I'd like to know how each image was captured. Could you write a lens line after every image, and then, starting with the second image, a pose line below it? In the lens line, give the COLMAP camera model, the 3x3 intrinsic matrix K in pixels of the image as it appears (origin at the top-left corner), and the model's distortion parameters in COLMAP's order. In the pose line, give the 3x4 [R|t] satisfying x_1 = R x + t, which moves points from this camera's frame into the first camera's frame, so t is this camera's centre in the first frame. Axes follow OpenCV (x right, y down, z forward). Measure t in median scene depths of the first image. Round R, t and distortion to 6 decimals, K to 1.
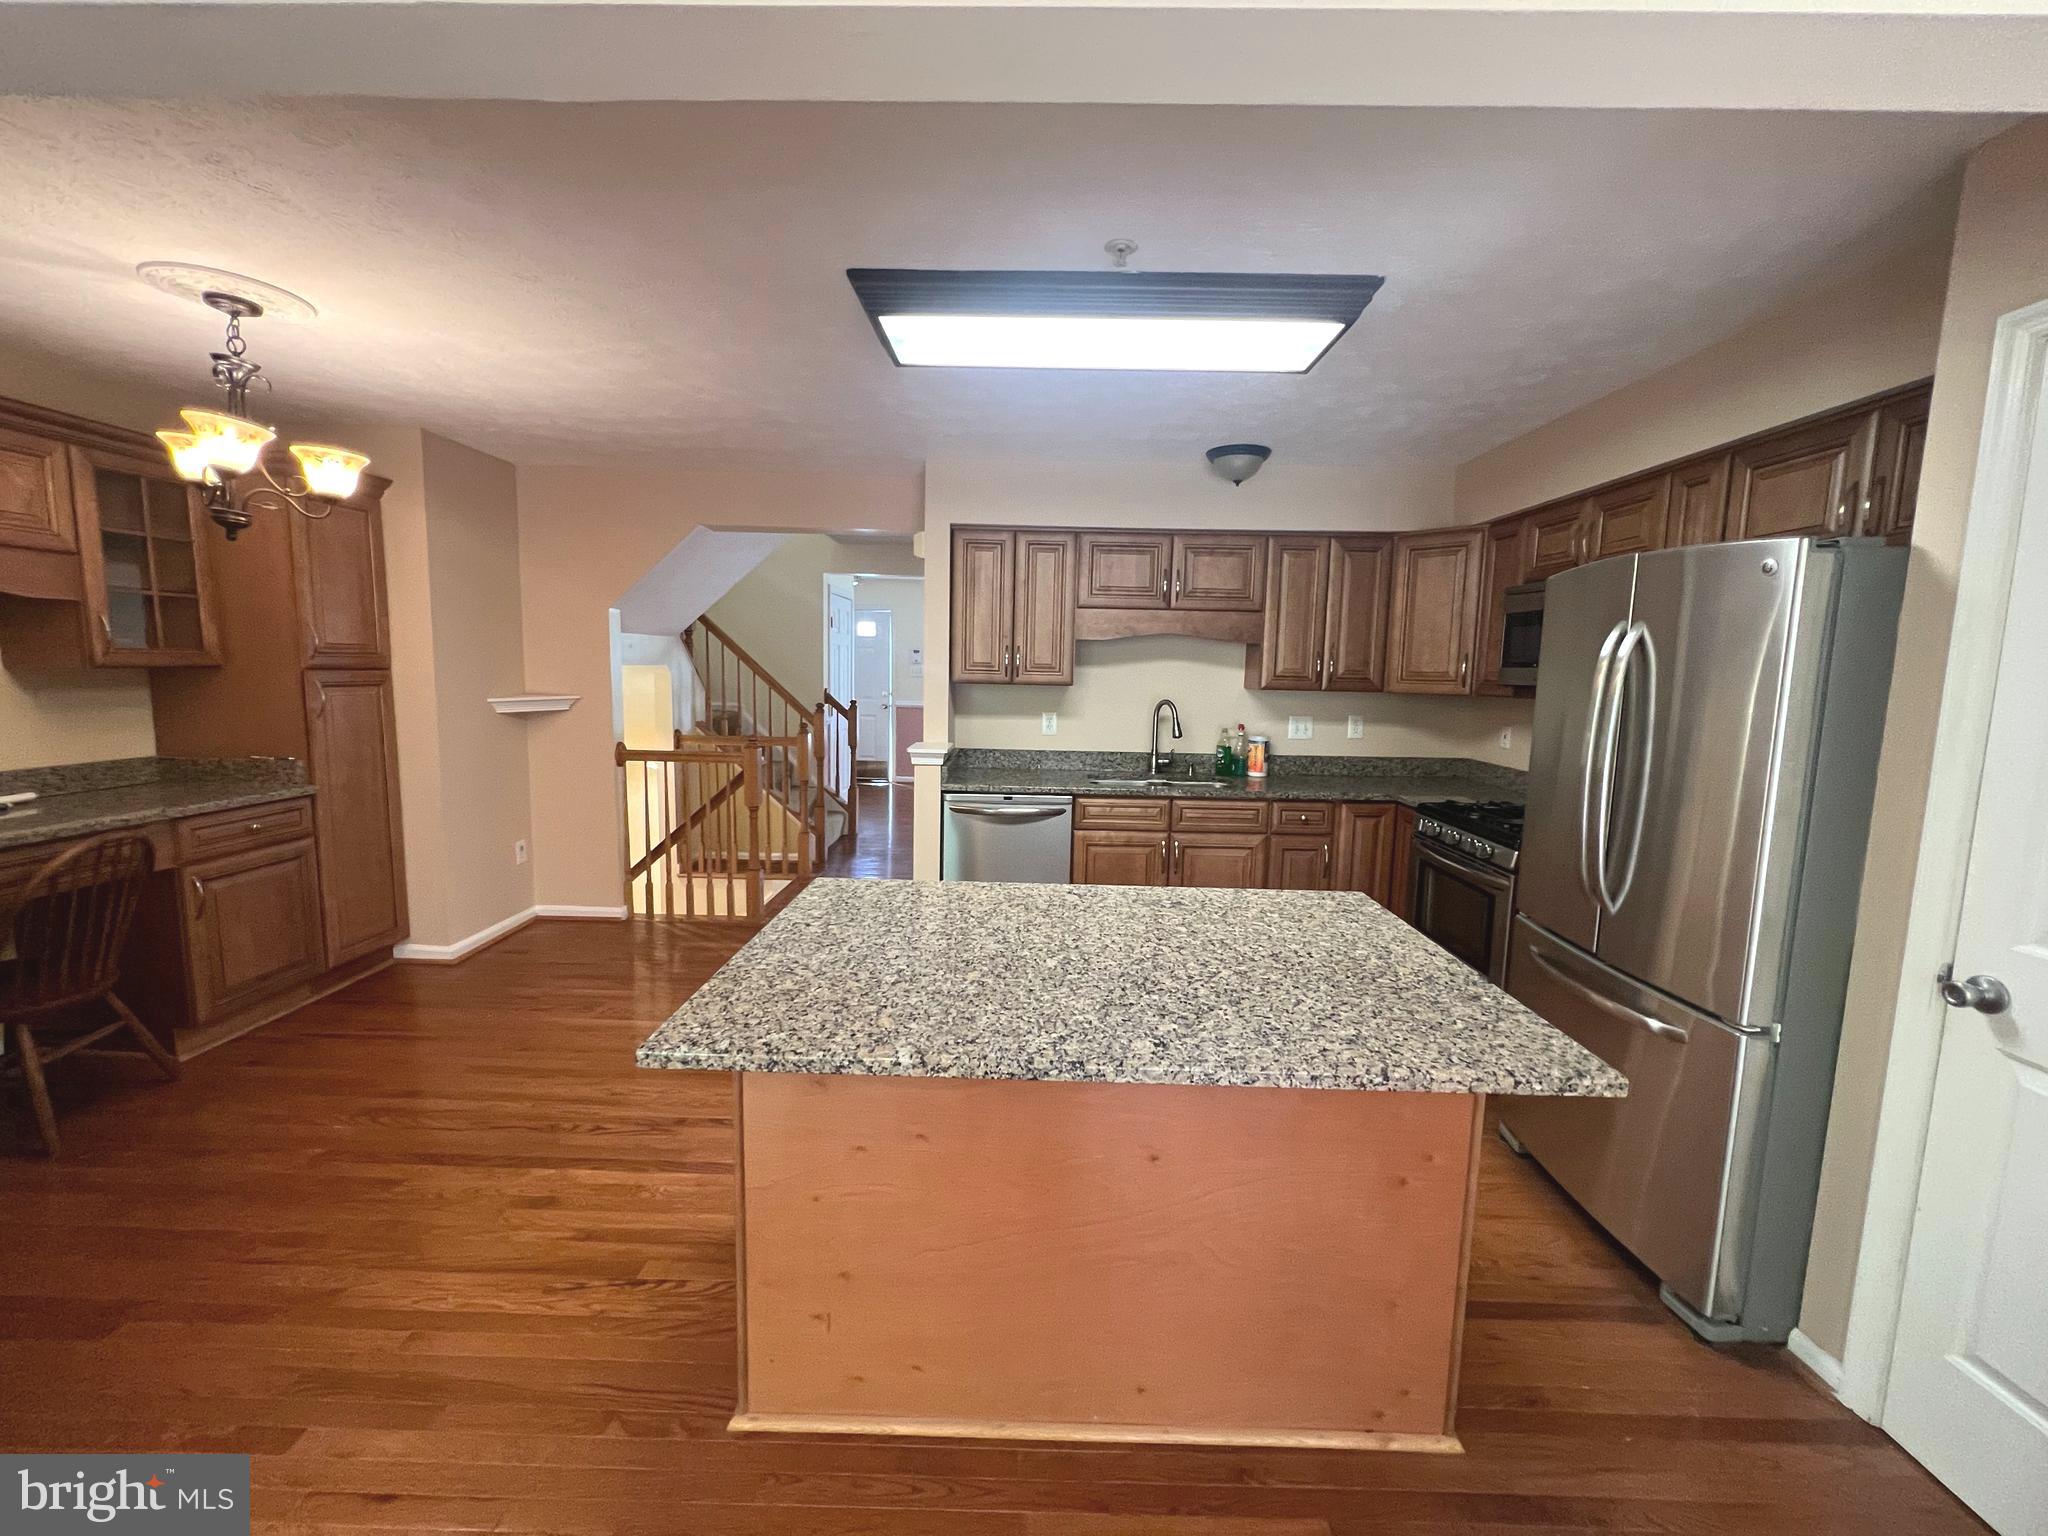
lens RADIAL K [[819.3, 0, 1024.7], [0, 819.3, 764.2], [0, 0, 1]] dist [-0.002020, 0.000520]
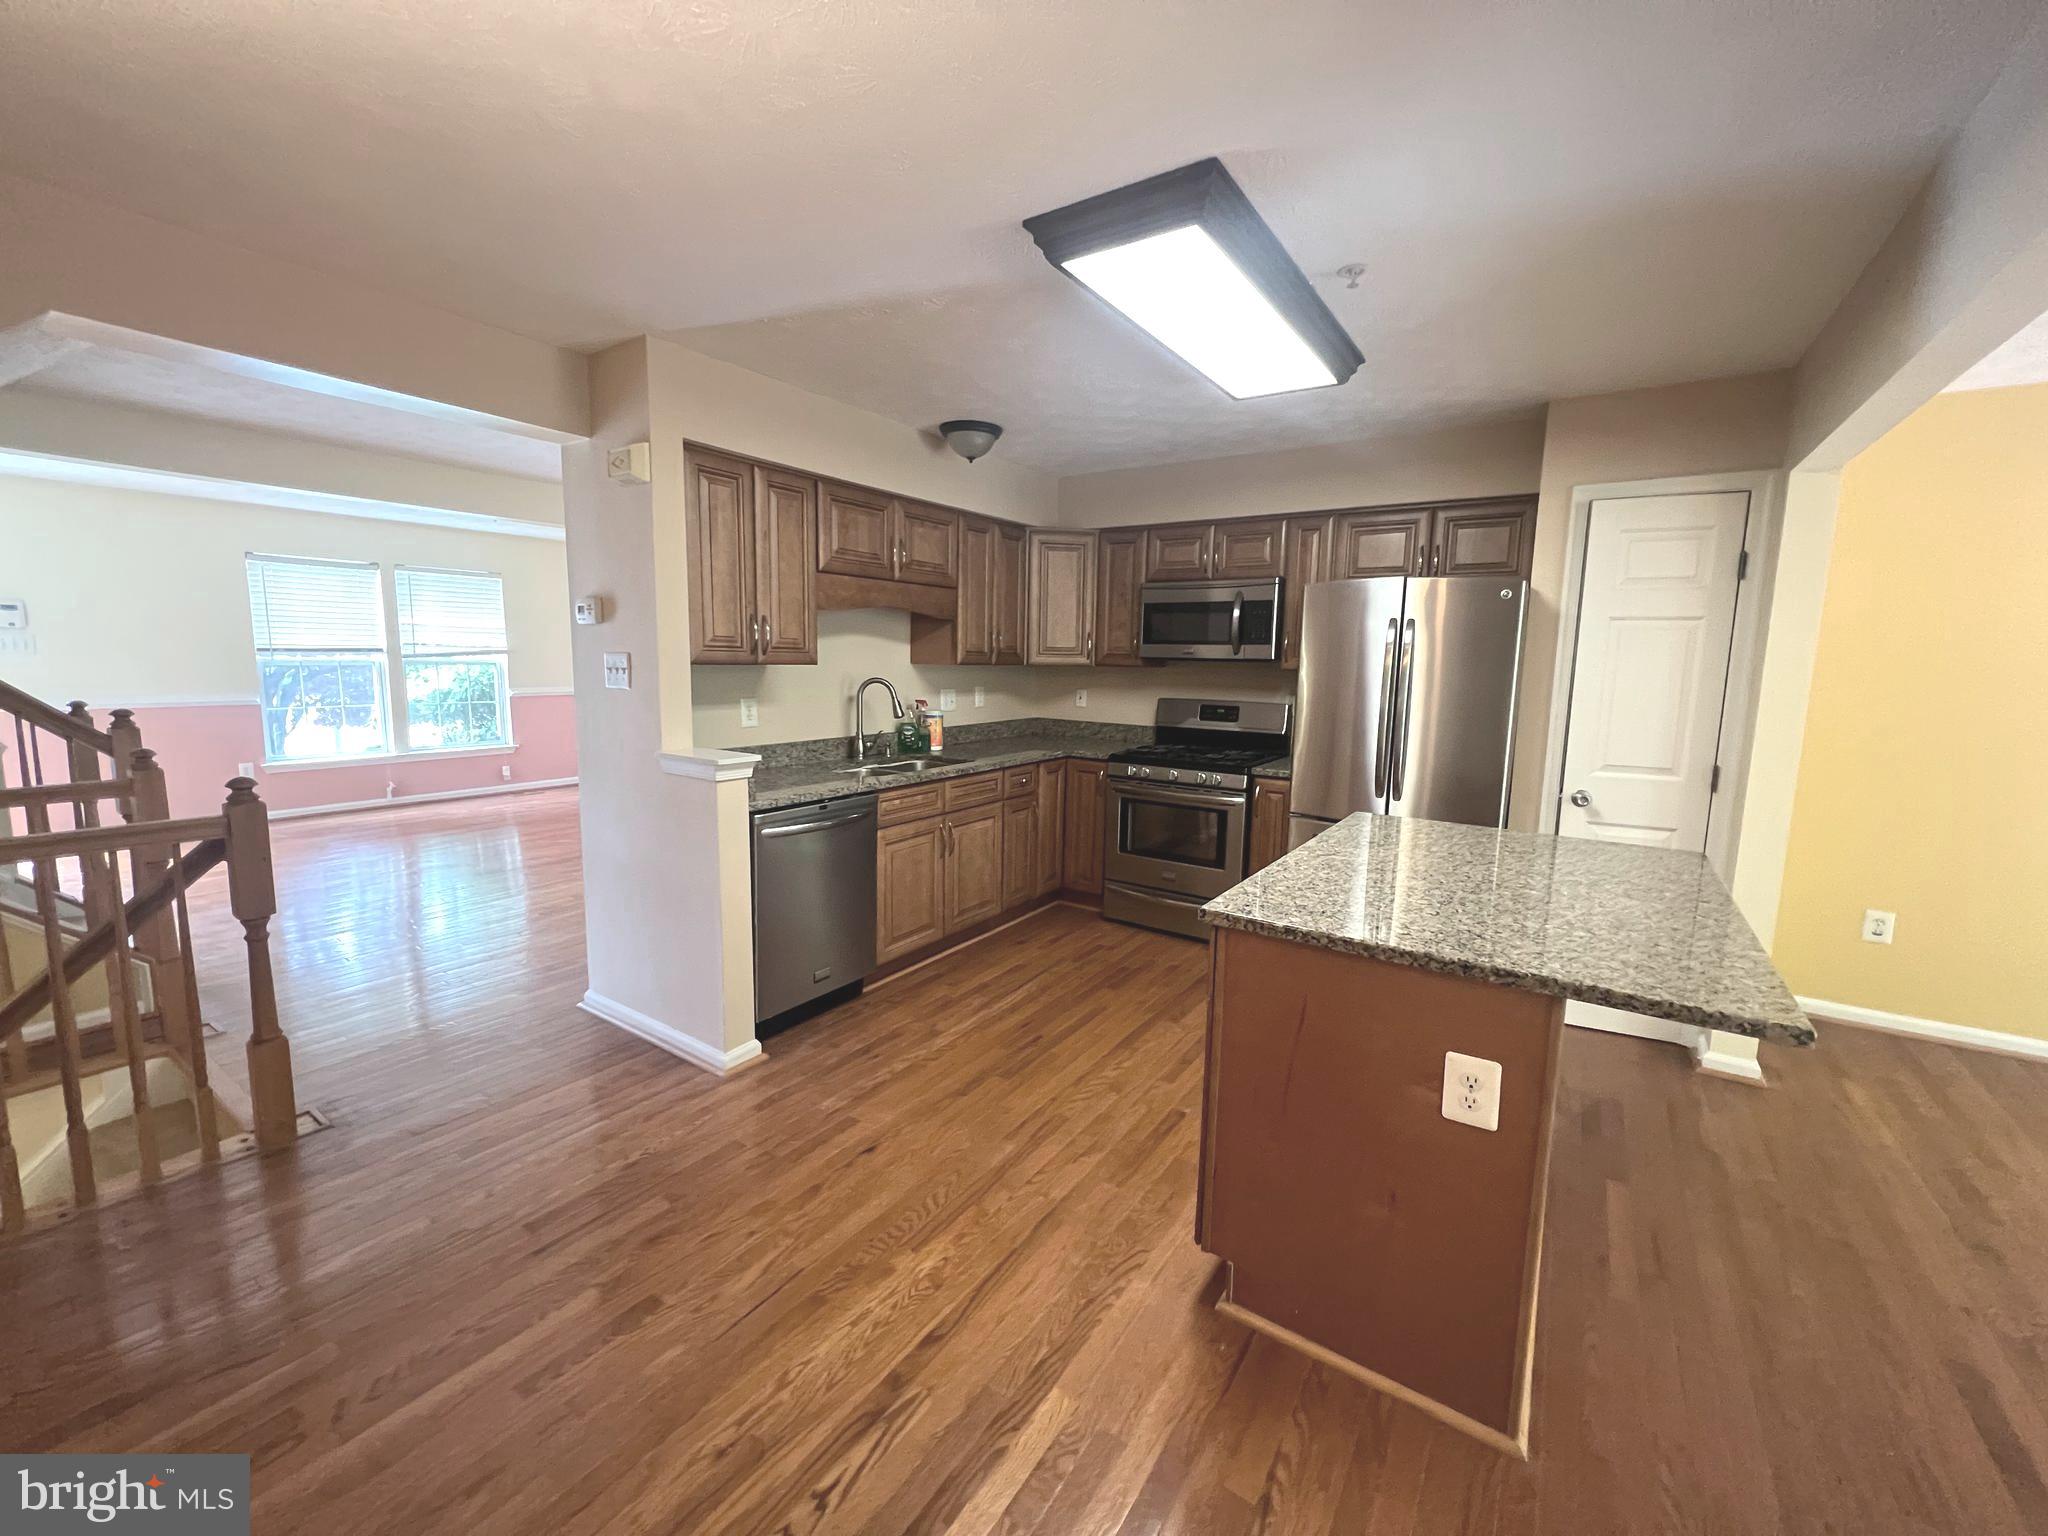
lens RADIAL K [[819.3, 0, 1023.6], [0, 819.3, 764.9], [0, 0, 1]] dist [-0.002020, 0.000520]
pose [[0.552147, -0.122642, 0.824677, -0.548856], [0.092448, 0.992028, 0.085633, -0.048602], [-0.828606, 0.028958, 0.559083, 0.373119]]
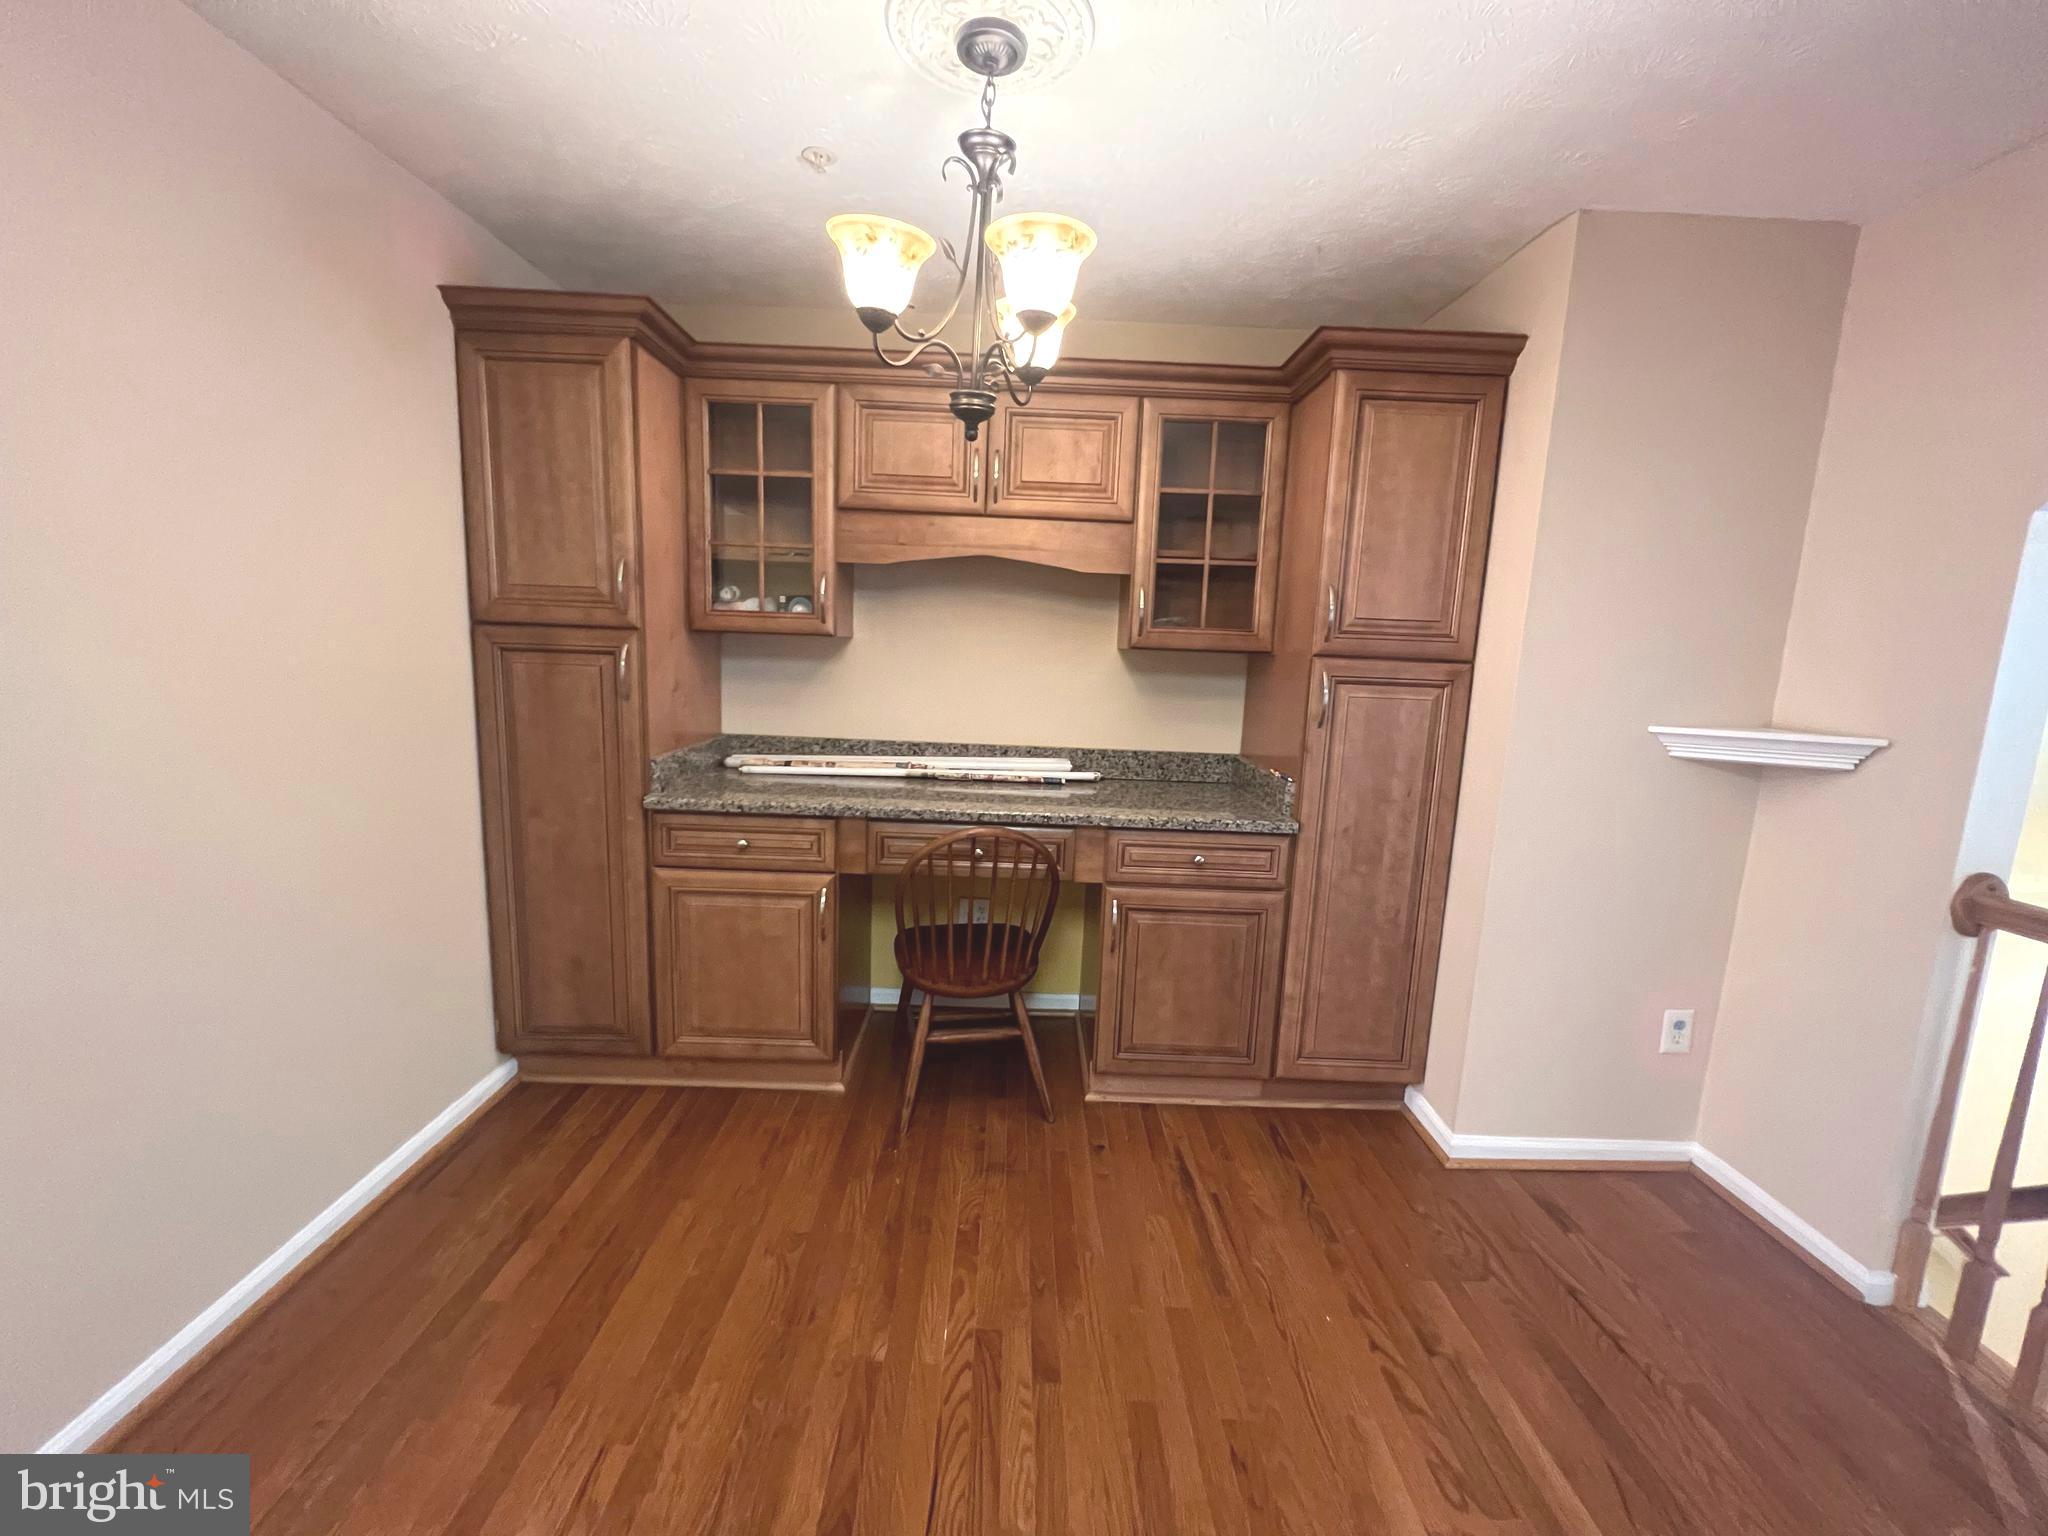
lens RADIAL K [[819.3, 0, 1023.9], [0, 819.3, 763.1], [0, 0, 1]] dist [-0.002020, 0.000520]
pose [[0.022619, 0.127692, -0.991556, -0.159790], [-0.157799, 0.979833, 0.122583, -0.061842], [0.987212, 0.153694, 0.042313, 0.624457]]
